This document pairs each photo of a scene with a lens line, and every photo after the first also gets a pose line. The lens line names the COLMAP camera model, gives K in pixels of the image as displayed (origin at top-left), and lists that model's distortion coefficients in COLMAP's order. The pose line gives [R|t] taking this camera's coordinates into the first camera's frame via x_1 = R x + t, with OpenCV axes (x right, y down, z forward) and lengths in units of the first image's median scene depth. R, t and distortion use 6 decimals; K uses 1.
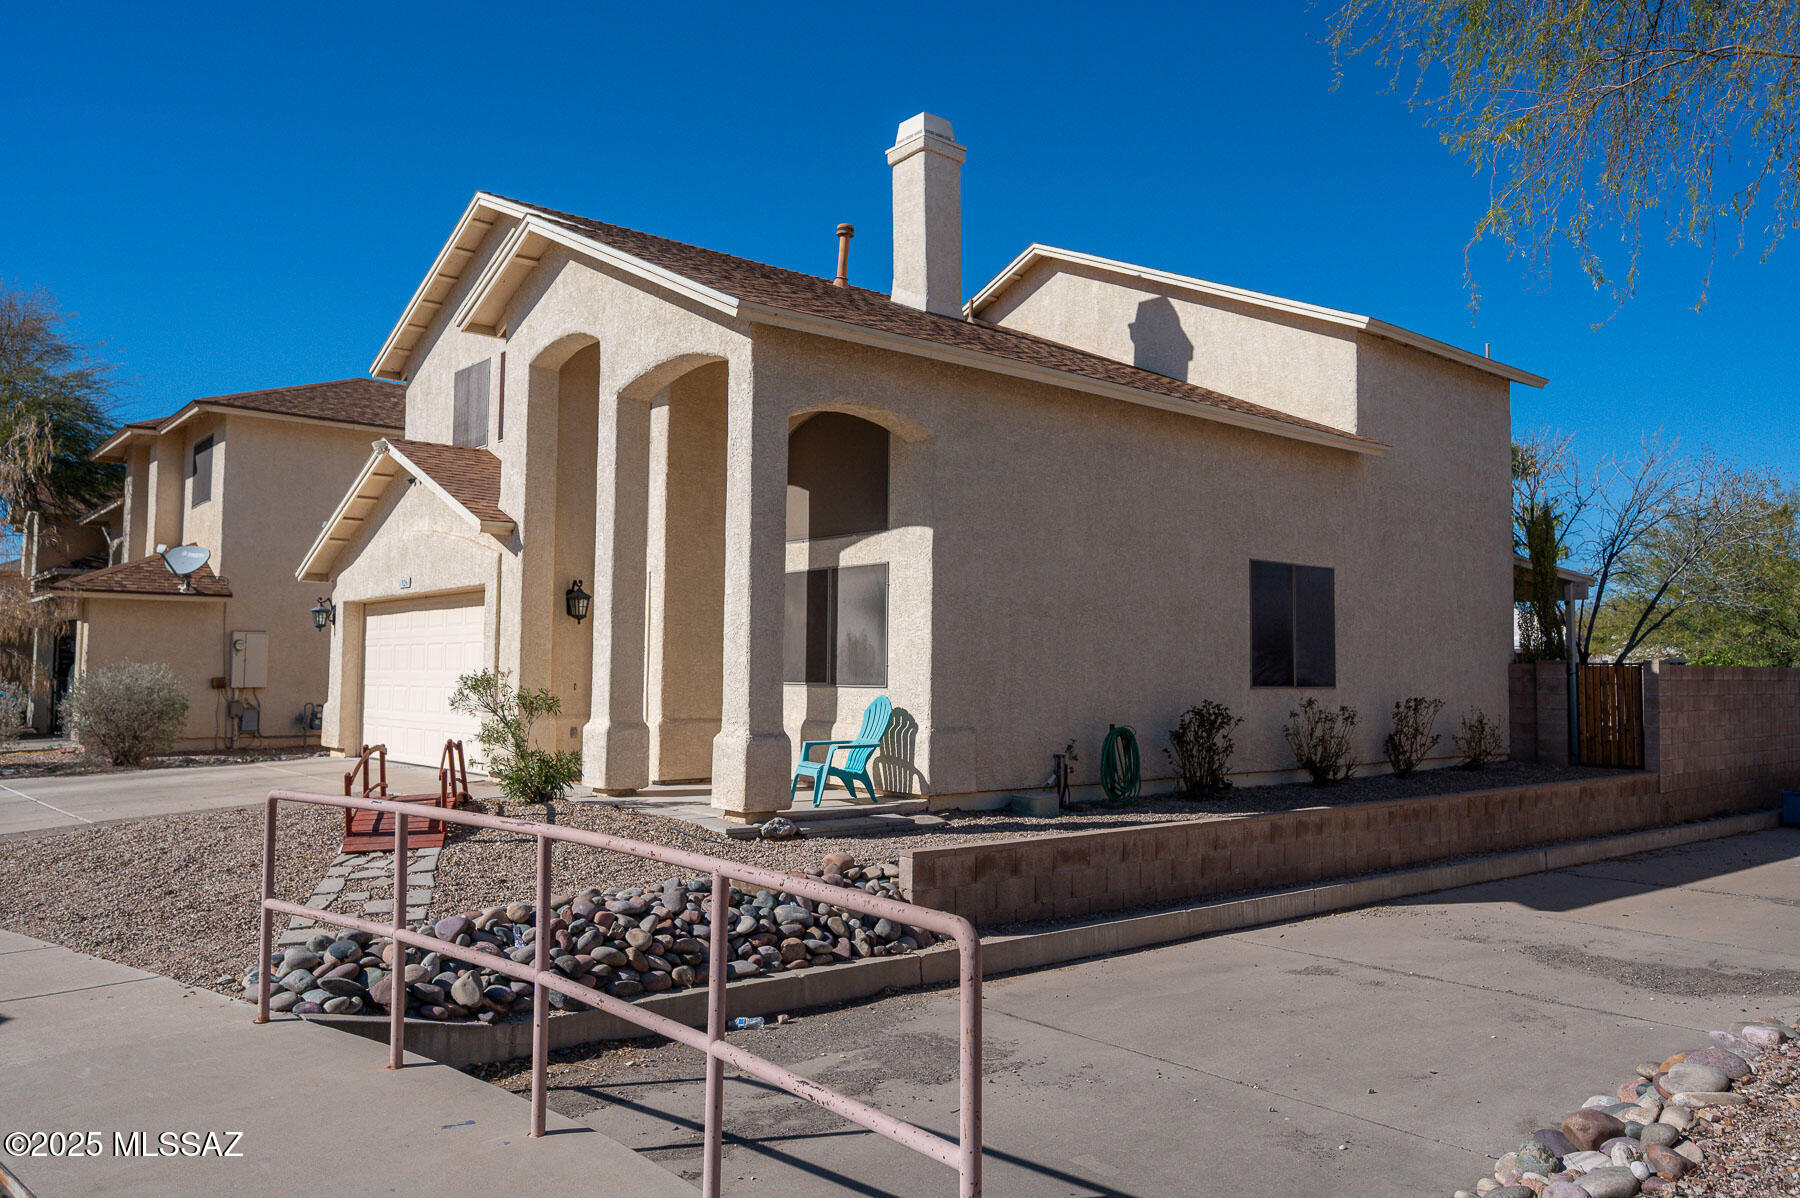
lens RADIAL K [[1307.8, 0, 900.0], [0, 1307.8, 599.0], [0, 0, 1]] dist [-0.001668, -0.000607]
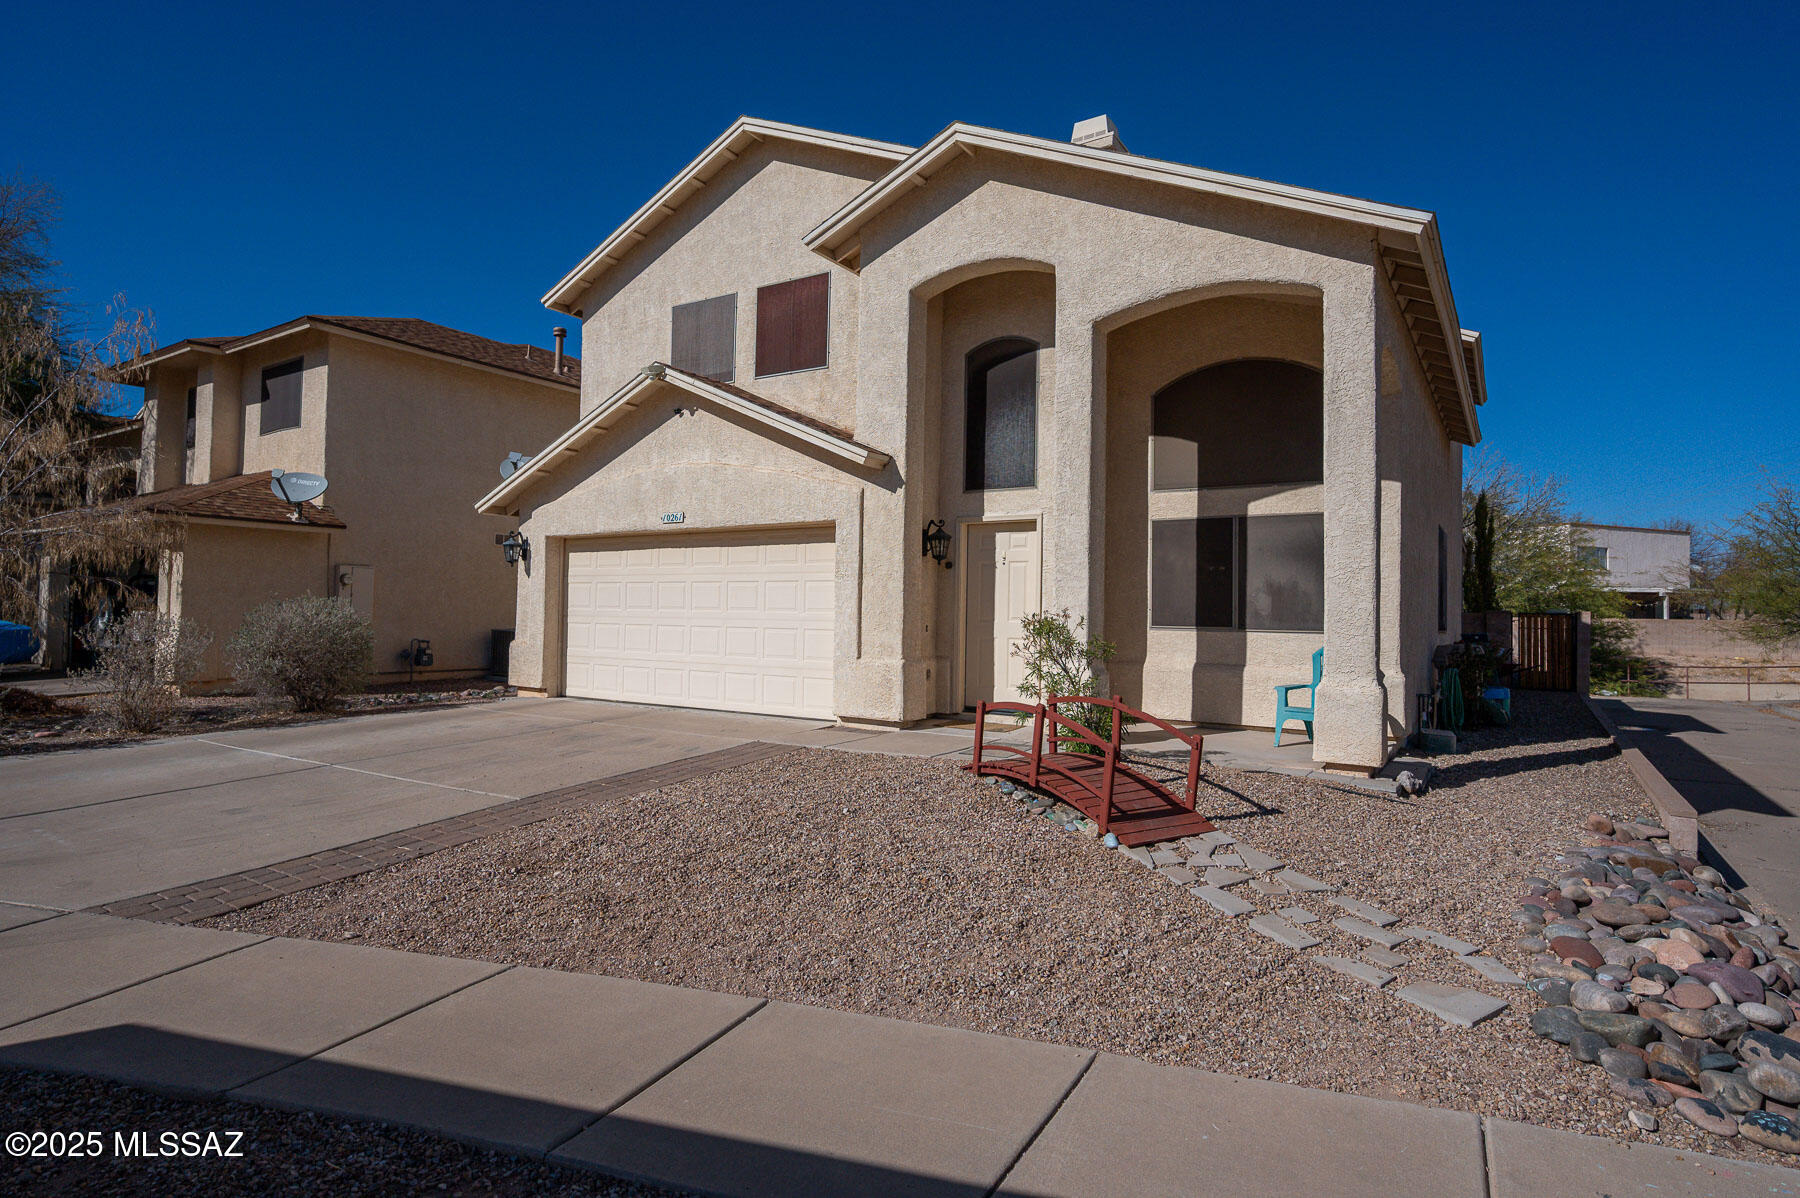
lens RADIAL K [[951.3, 0, 900.0], [0, 951.3, 599.0], [0, 0, 1]] dist [0.002219, -0.000061]
pose [[0.959424, 0.014690, 0.281584, -0.467875], [-0.026901, 0.998855, 0.039548, 0.016941], [-0.280680, -0.045519, 0.958721, 0.318885]]
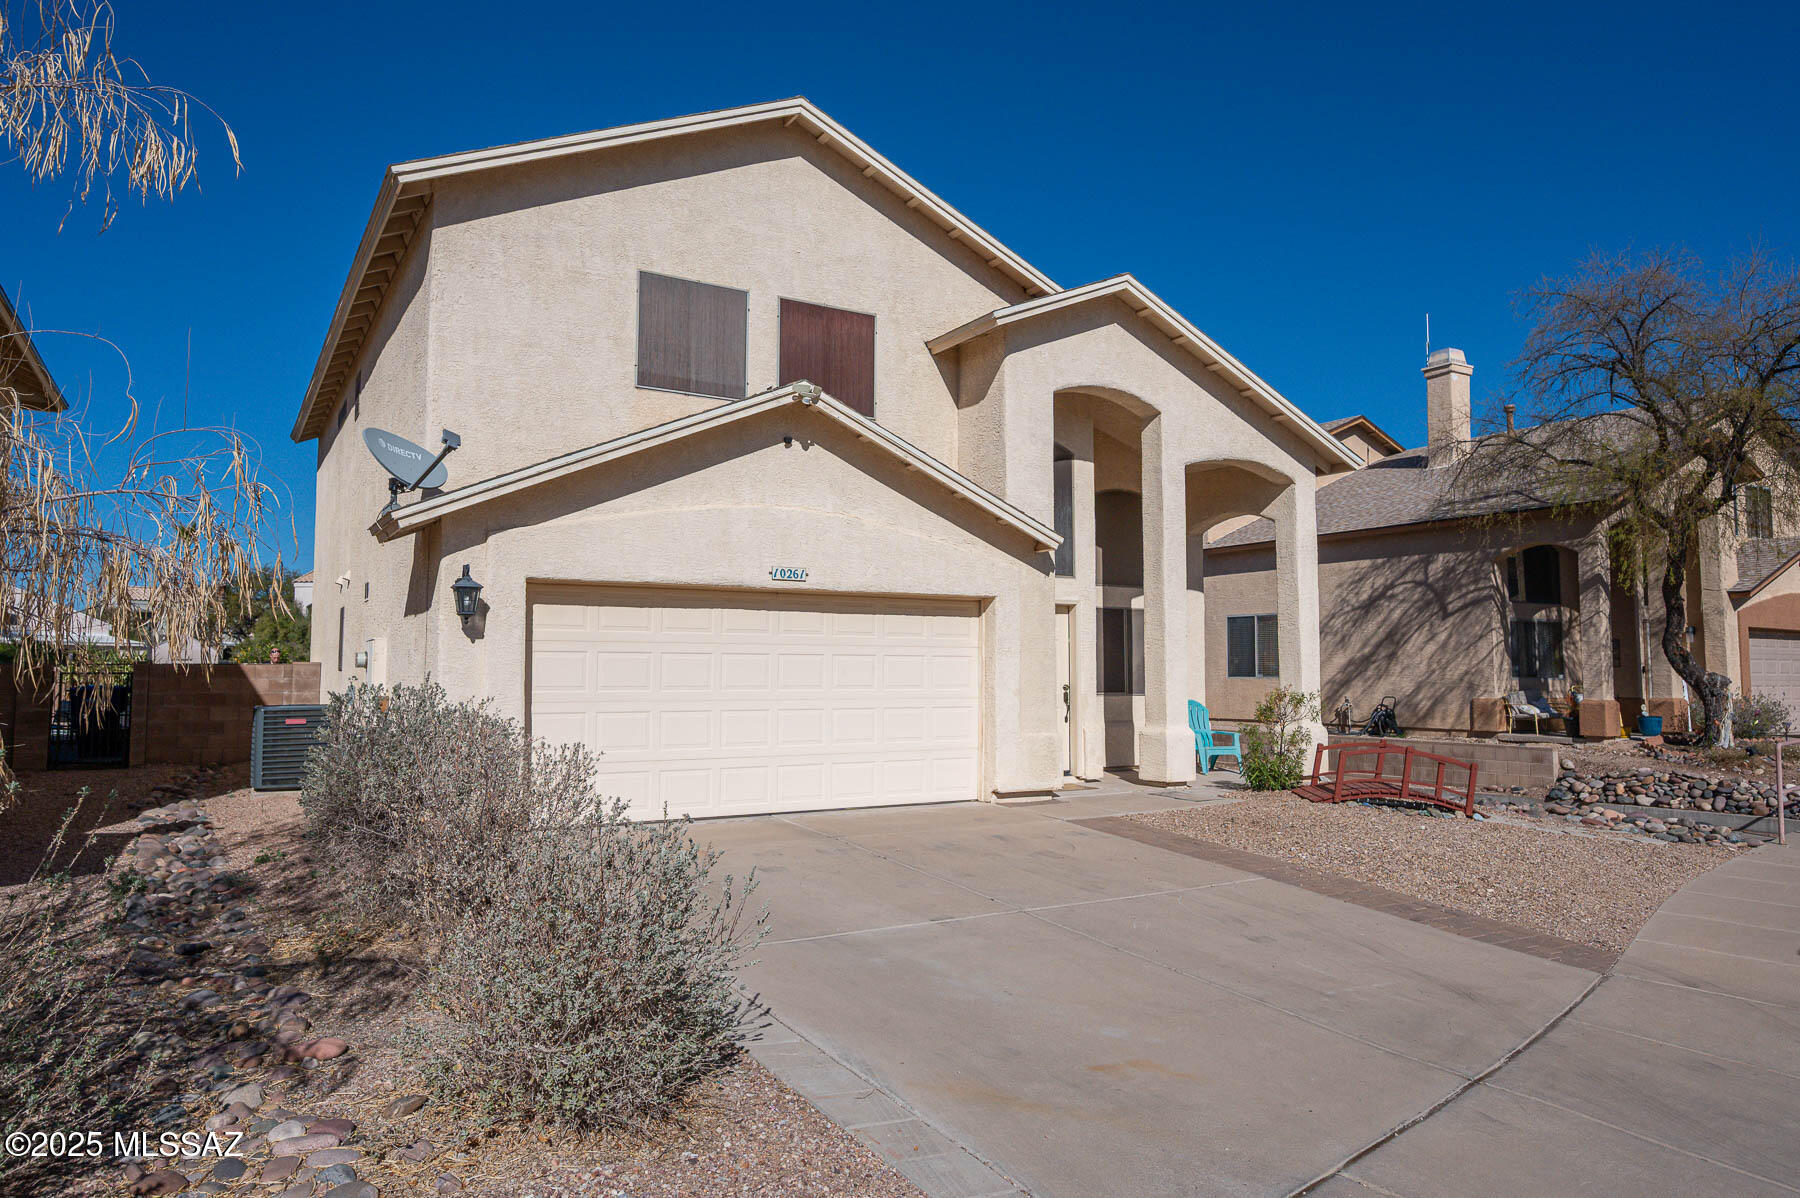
lens RADIAL K [[1163.2, 0, 902.4], [0, 1163.2, 605.2], [0, 0, 1]] dist [0.000648, -0.000197]
pose [[0.169825, 0.049251, 0.984243, -1.167258], [-0.062236, 0.997293, -0.039165, 0.031939], [-0.983507, -0.054604, 0.172430, 0.922551]]
